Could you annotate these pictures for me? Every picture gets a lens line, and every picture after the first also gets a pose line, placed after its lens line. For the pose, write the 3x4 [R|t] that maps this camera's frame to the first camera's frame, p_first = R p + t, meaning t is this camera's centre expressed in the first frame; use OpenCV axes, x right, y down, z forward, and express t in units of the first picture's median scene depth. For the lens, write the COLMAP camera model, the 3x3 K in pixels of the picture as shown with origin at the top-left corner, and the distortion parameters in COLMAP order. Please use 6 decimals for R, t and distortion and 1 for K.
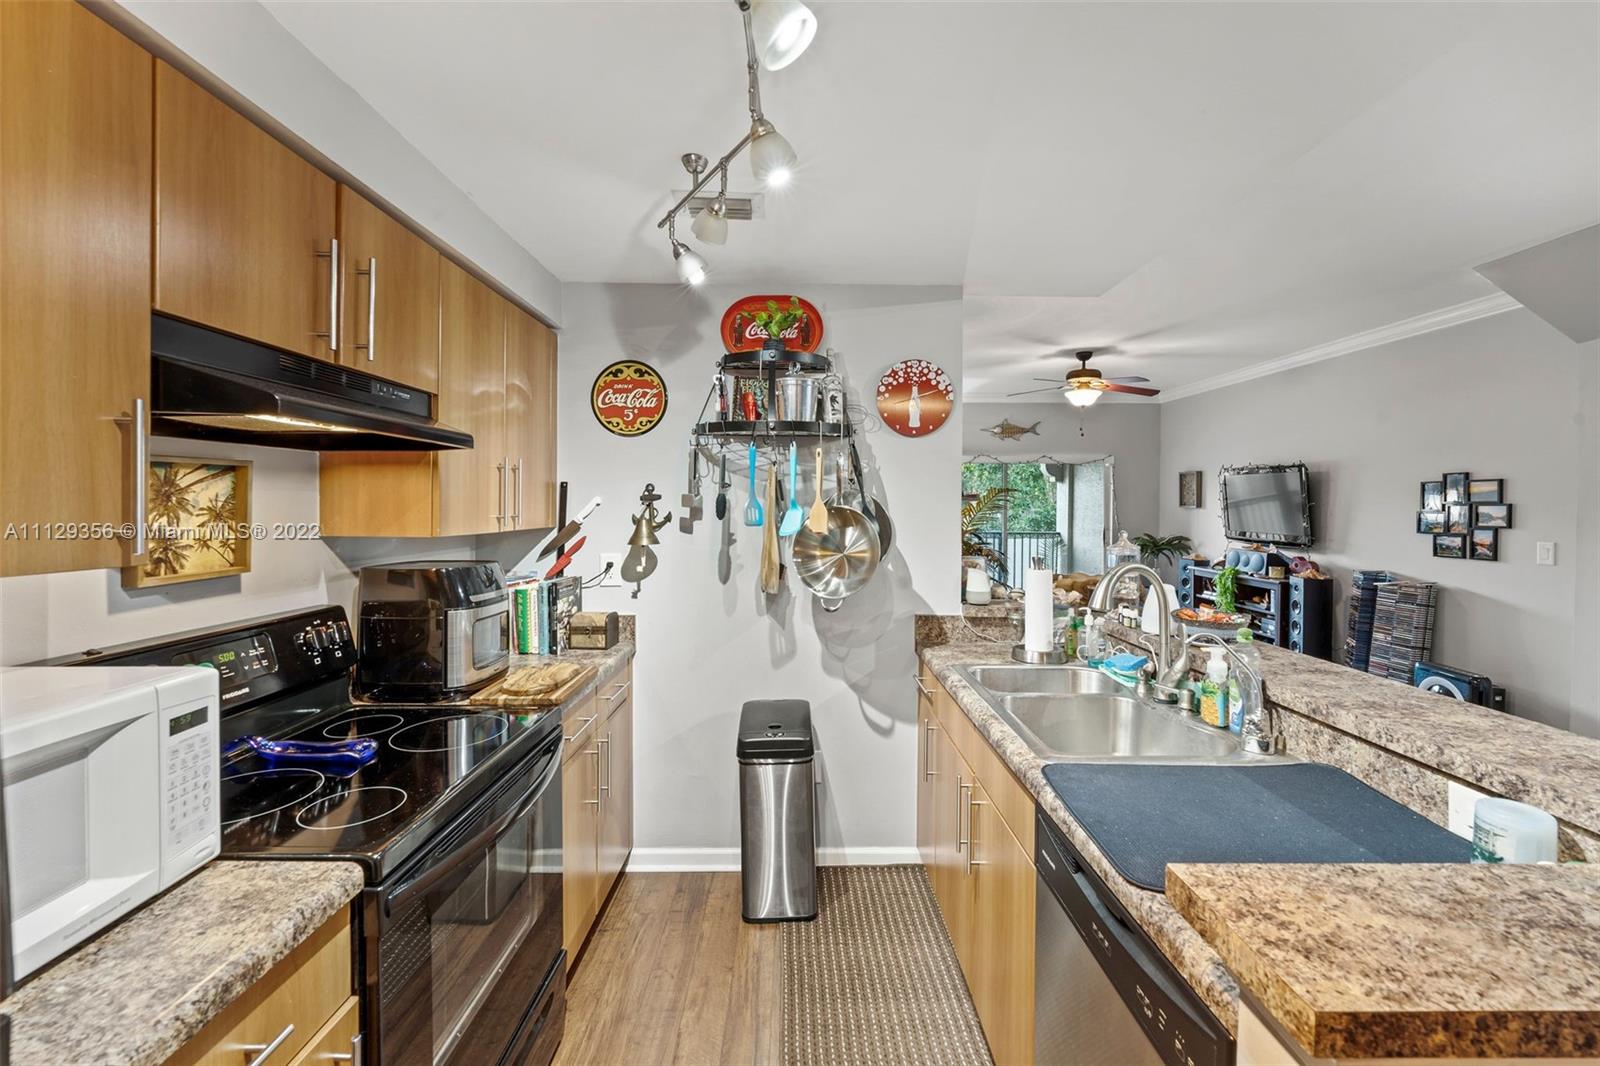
lens RADIAL K [[661.8, 0, 789.4], [0, 661.8, 516.8], [0, 0, 1]] dist [-0.001943, -0.000273]
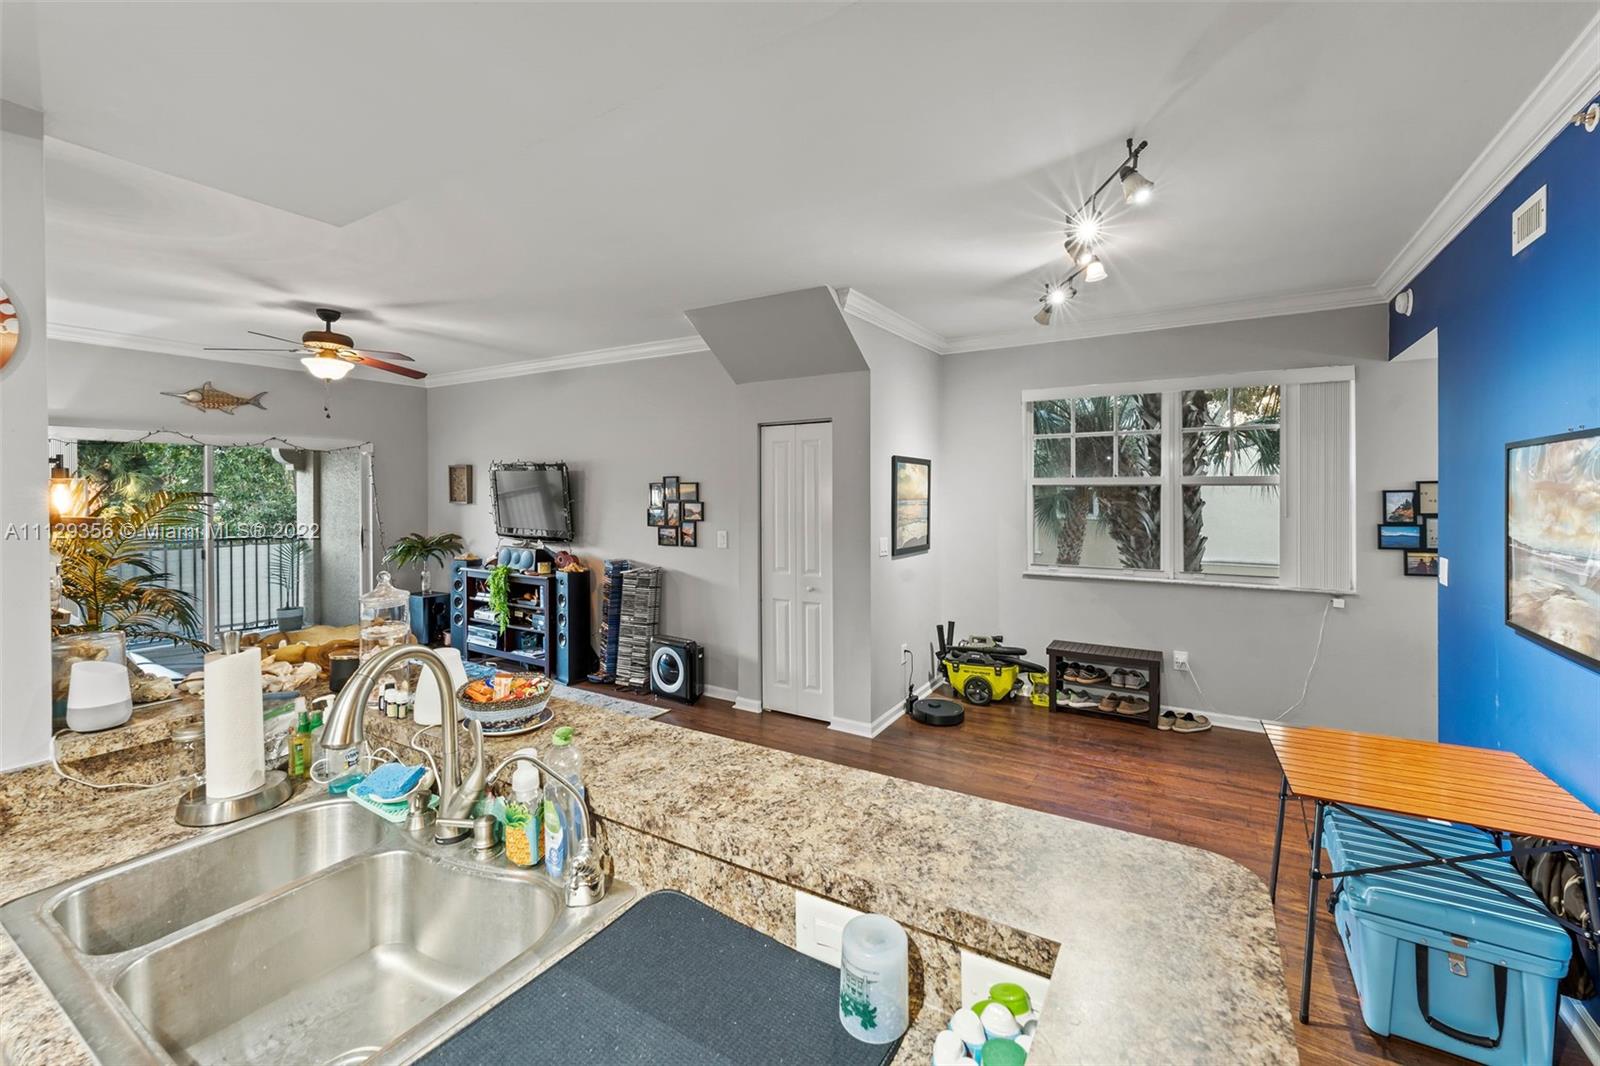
lens RADIAL K [[661.8, 0, 800.4], [0, 661.8, 496.8], [0, 0, 1]] dist [-0.001943, -0.000273]
pose [[0.518039, -0.013247, 0.855254, 0.087979], [0.017197, 0.999839, 0.005070, -0.032528], [-0.855184, 0.012082, 0.518183, 0.168286]]
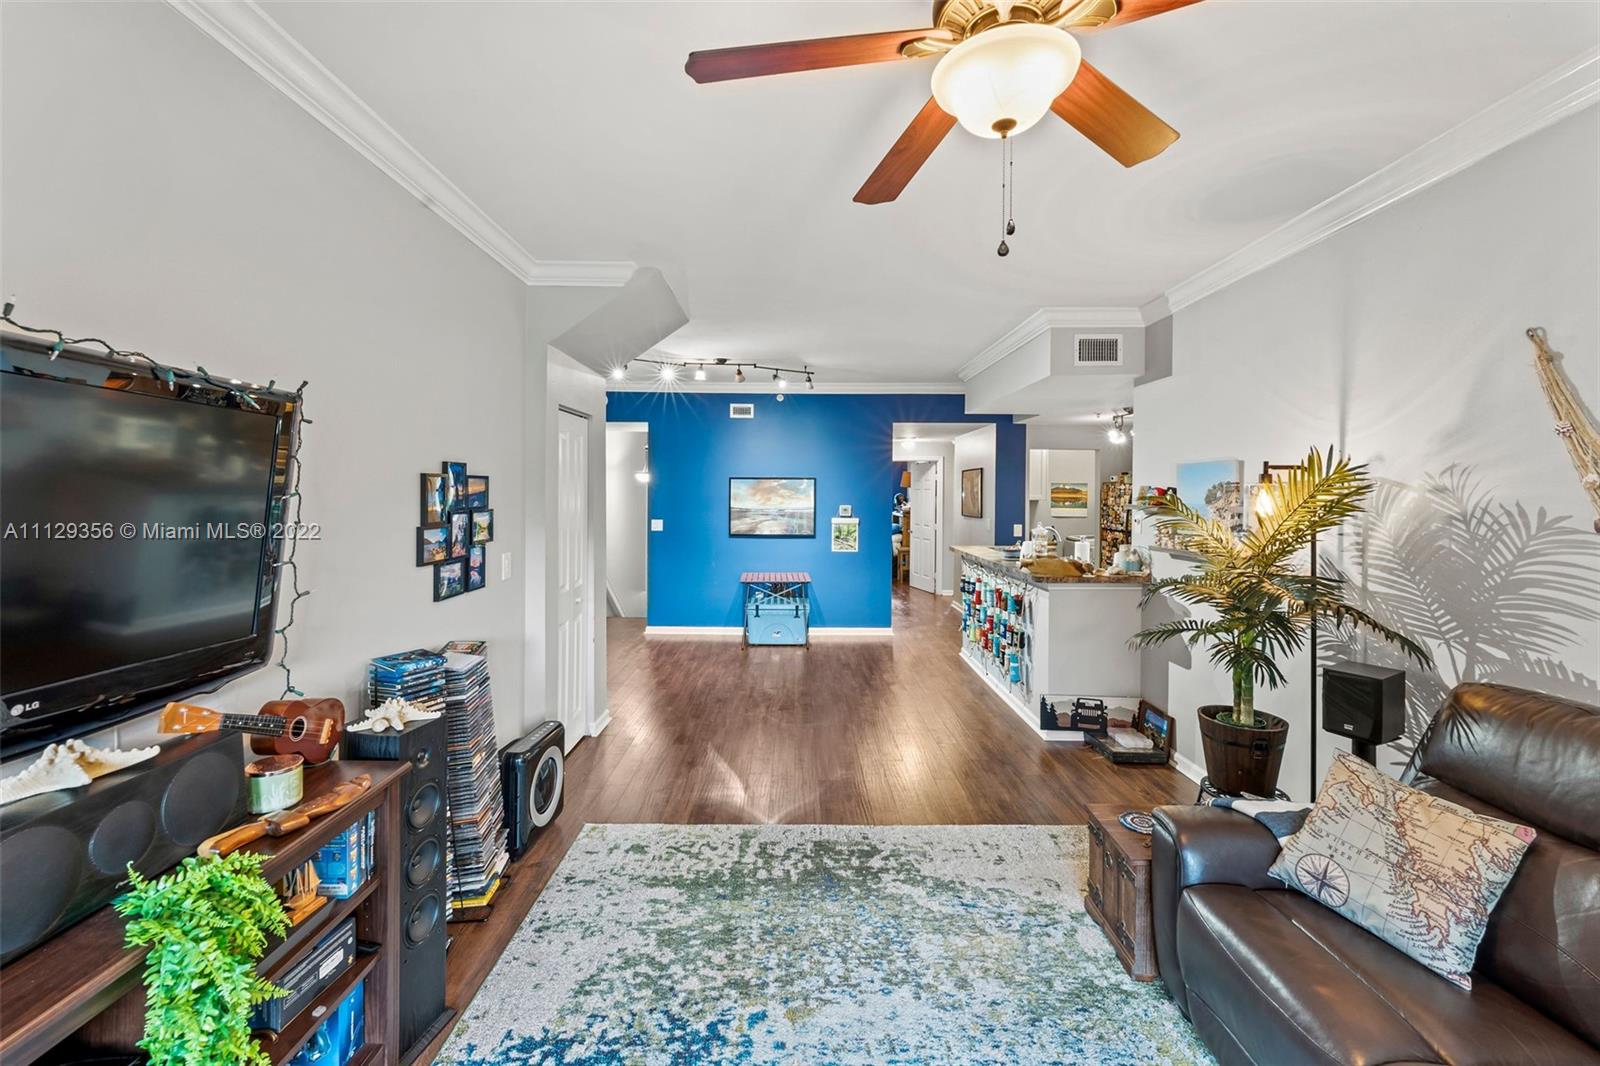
lens RADIAL K [[661.8, 0, 810.8], [0, 661.8, 494.9], [0, 0, 1]] dist [-0.001943, -0.000273]
pose [[-0.999883, -0.010626, -0.011026, 0.717052], [-0.010860, 0.999713, 0.021362, -0.055842], [0.010796, 0.021479, -0.999711, 1.748144]]
